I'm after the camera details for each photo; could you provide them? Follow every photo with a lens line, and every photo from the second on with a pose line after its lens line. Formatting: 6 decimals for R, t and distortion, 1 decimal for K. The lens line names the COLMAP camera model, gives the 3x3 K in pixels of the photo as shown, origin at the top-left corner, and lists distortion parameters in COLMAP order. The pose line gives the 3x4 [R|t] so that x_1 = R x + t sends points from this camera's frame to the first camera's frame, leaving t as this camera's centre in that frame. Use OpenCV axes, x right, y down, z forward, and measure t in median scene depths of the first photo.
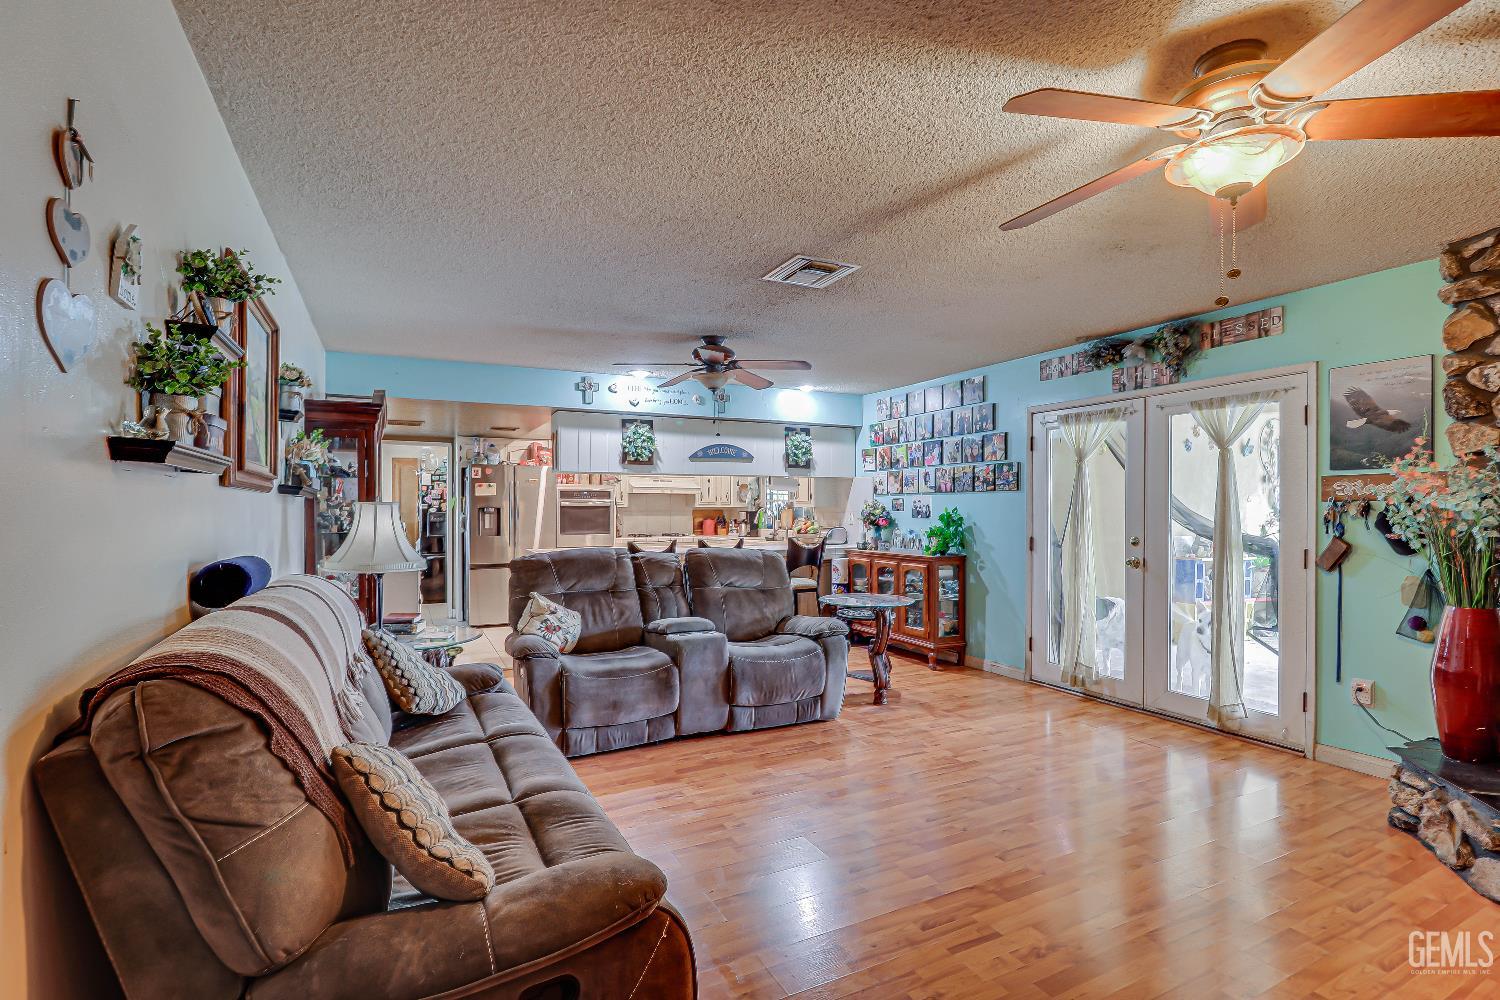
lens RADIAL K [[716.3, 0, 753.1], [0, 716.3, 515.2], [0, 0, 1]] dist [-0.003307, -0.001291]
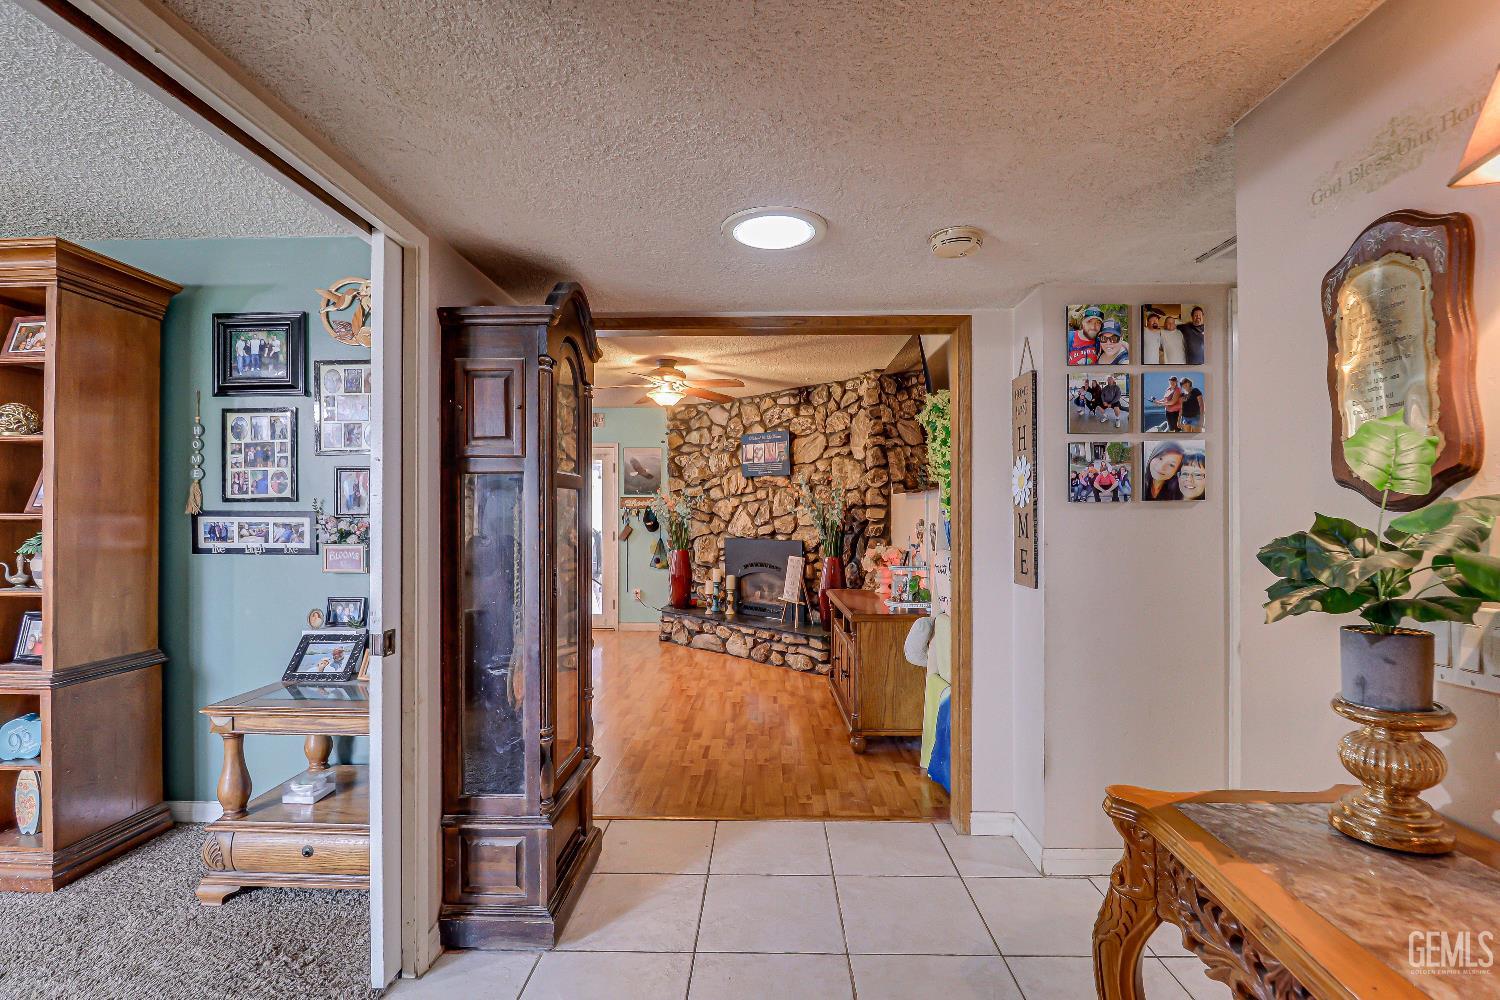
lens RADIAL K [[687.2, 0, 747.2], [0, 687.2, 513.7], [0, 0, 1]] dist [-0.000944, -0.000546]
pose [[0.482966, 0.000781, 0.875639, -0.593241], [0.007547, 0.999959, -0.005055, 0.006042], [-0.875607, 0.009050, 0.482940, -0.233996]]
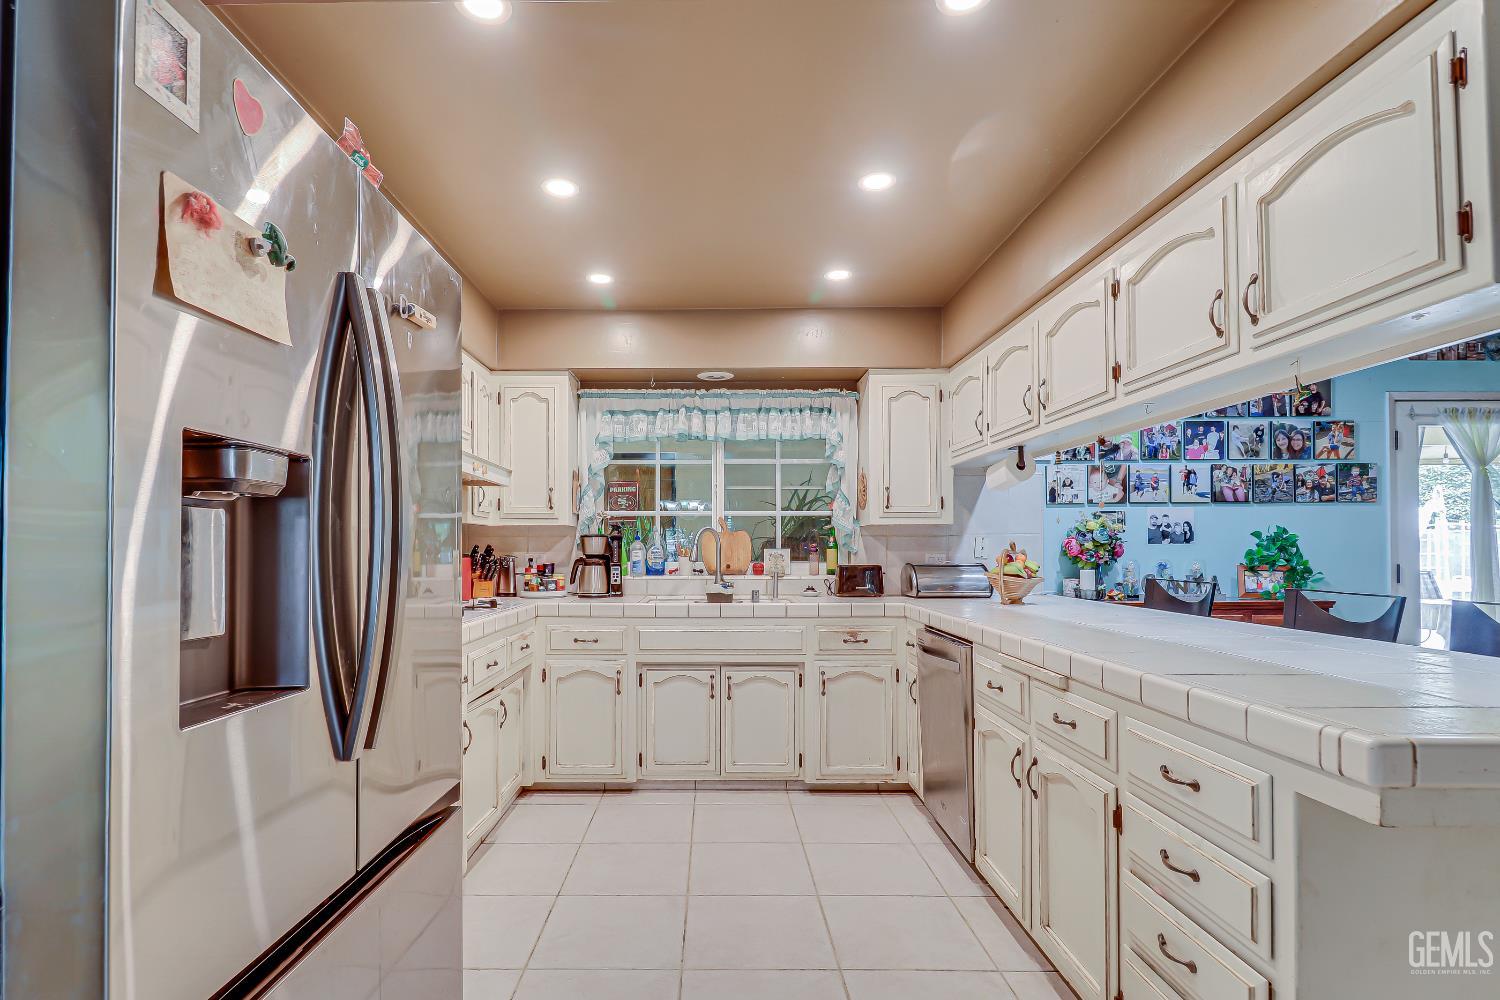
lens RADIAL K [[711.6, 0, 766.9], [0, 711.6, 537.2], [0, 0, 1]] dist [-0.002059, -0.000741]
pose [[0.469759, 0.012932, 0.882700, -0.605569], [0.011770, 0.999712, -0.020910, 0.009762], [-0.882716, 0.020212, 0.469472, 1.299259]]
